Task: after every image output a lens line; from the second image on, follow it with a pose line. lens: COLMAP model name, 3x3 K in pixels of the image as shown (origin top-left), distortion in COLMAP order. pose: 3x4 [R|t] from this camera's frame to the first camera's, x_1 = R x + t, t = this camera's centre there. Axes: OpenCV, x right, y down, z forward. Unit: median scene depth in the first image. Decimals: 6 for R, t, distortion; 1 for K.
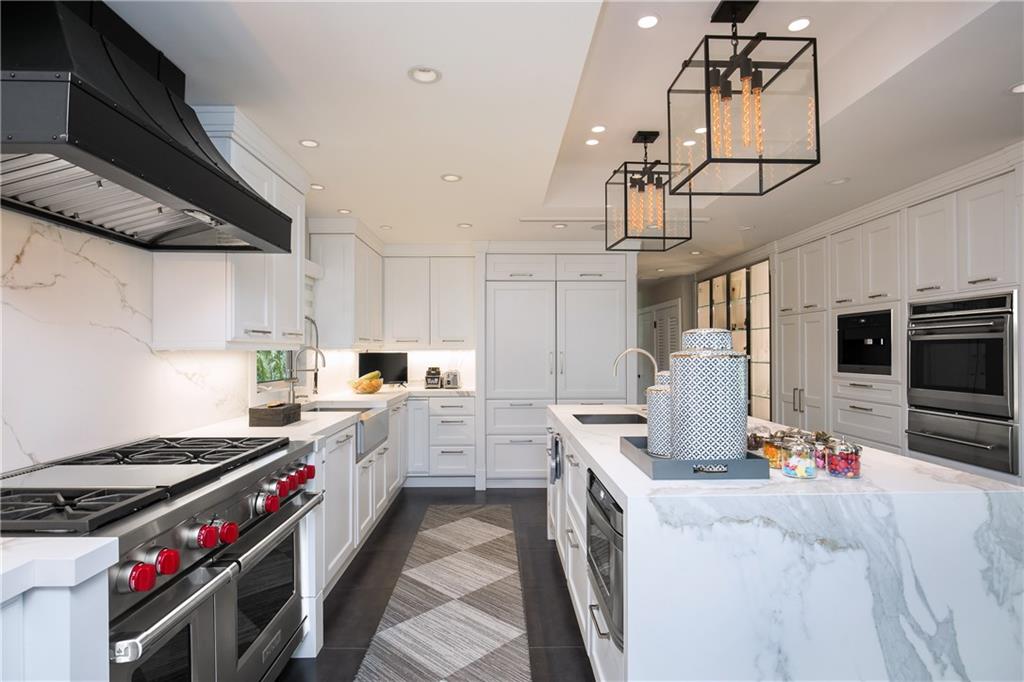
lens RADIAL K [[527.9, 0, 511.9], [0, 527.9, 346.7], [0, 0, 1]] dist [-0.013594, 0.001884]
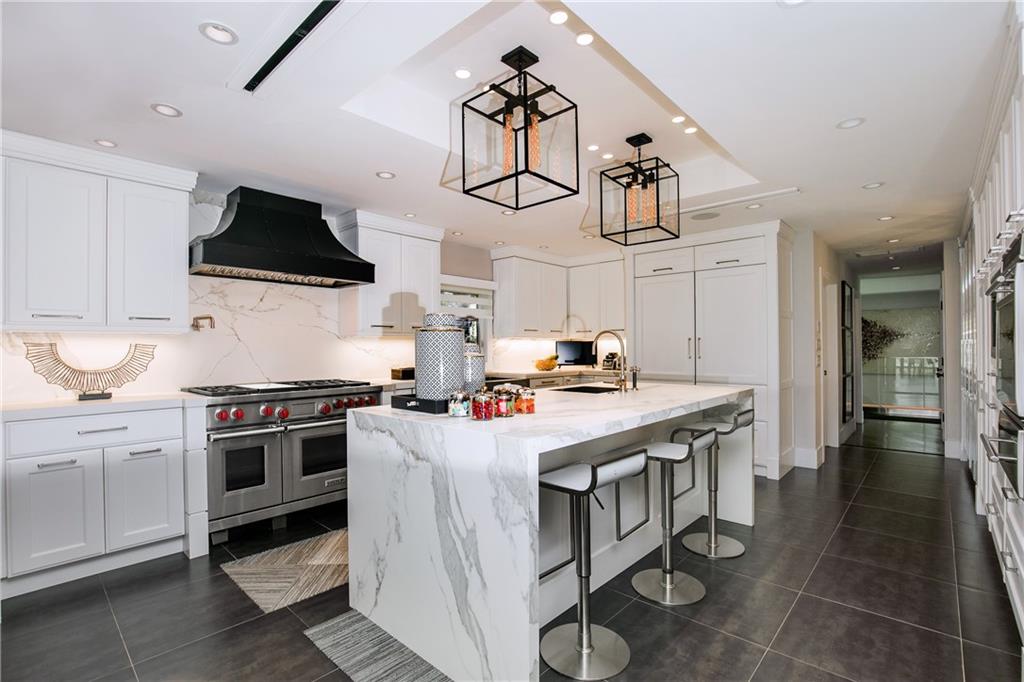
lens RADIAL K [[469.3, 0, 510.6], [0, 469.3, 342.8], [0, 0, 1]] dist [-0.000989, -0.000016]
pose [[0.719745, -0.007896, -0.694193, 1.709581], [0.009356, 0.999955, -0.001674, 0.062022], [0.694175, -0.005290, 0.719787, 0.228063]]
